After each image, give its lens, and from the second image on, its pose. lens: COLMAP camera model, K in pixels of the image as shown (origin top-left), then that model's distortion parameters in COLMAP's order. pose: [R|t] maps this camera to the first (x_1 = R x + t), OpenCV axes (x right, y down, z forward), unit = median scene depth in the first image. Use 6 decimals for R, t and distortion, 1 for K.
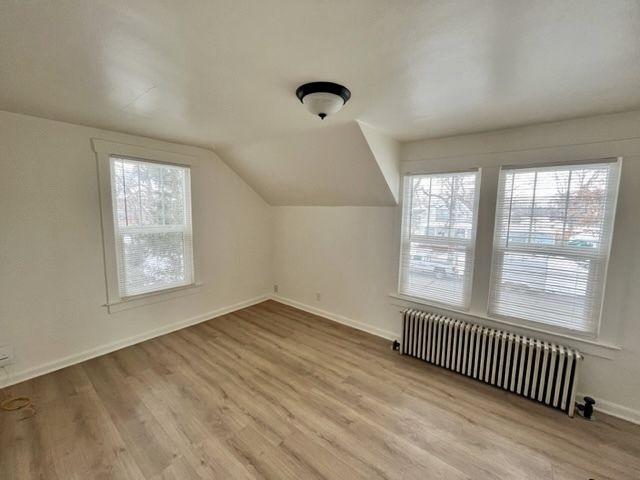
lens RADIAL K [[260.7, 0, 322.0], [0, 260.7, 240.8], [0, 0, 1]] dist [-0.004142, 0.000552]
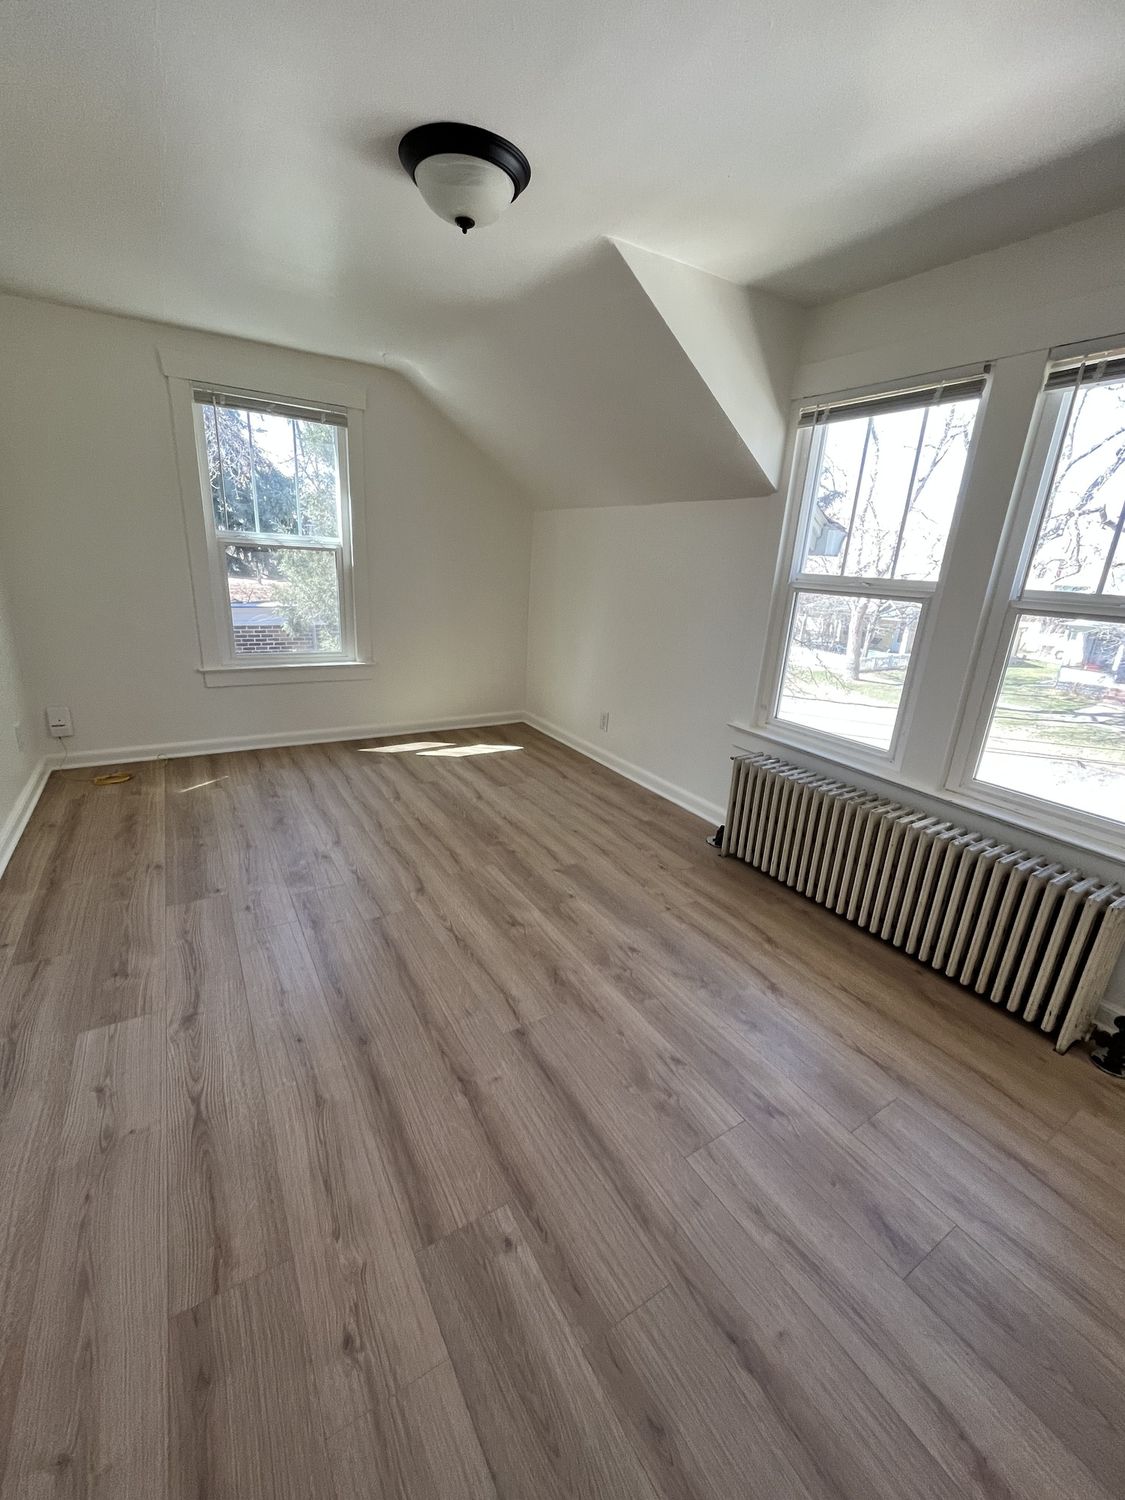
lens RADIAL K [[611.1, 0, 568.5], [0, 611.1, 757.9], [0, 0, 1]] dist [-0.004142, 0.000552]
pose [[0.937914, 0.140777, -0.317015, 0.401535], [-0.081415, 0.977752, 0.193318, 0.113997], [0.337177, -0.155506, 0.928509, -0.003925]]
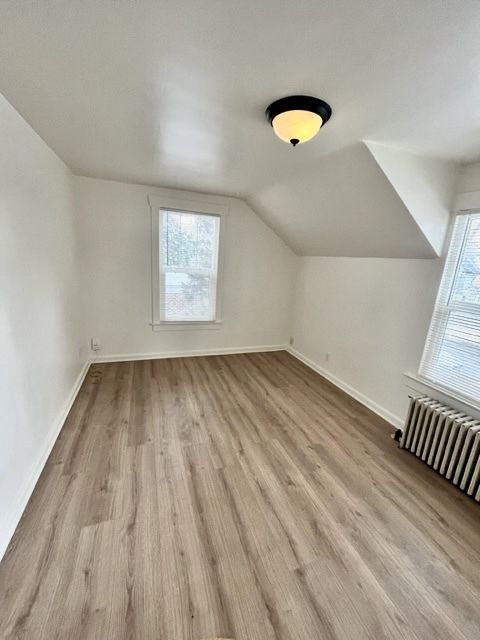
lens RADIAL K [[260.7, 0, 241.2], [0, 260.7, 322.7], [0, 0, 1]] dist [-0.004142, 0.000552]
pose [[0.846748, 0.163452, -0.506263, 0.256162], [-0.113252, 0.985200, 0.128664, 0.013754], [0.519800, -0.051610, 0.852727, 0.096802]]
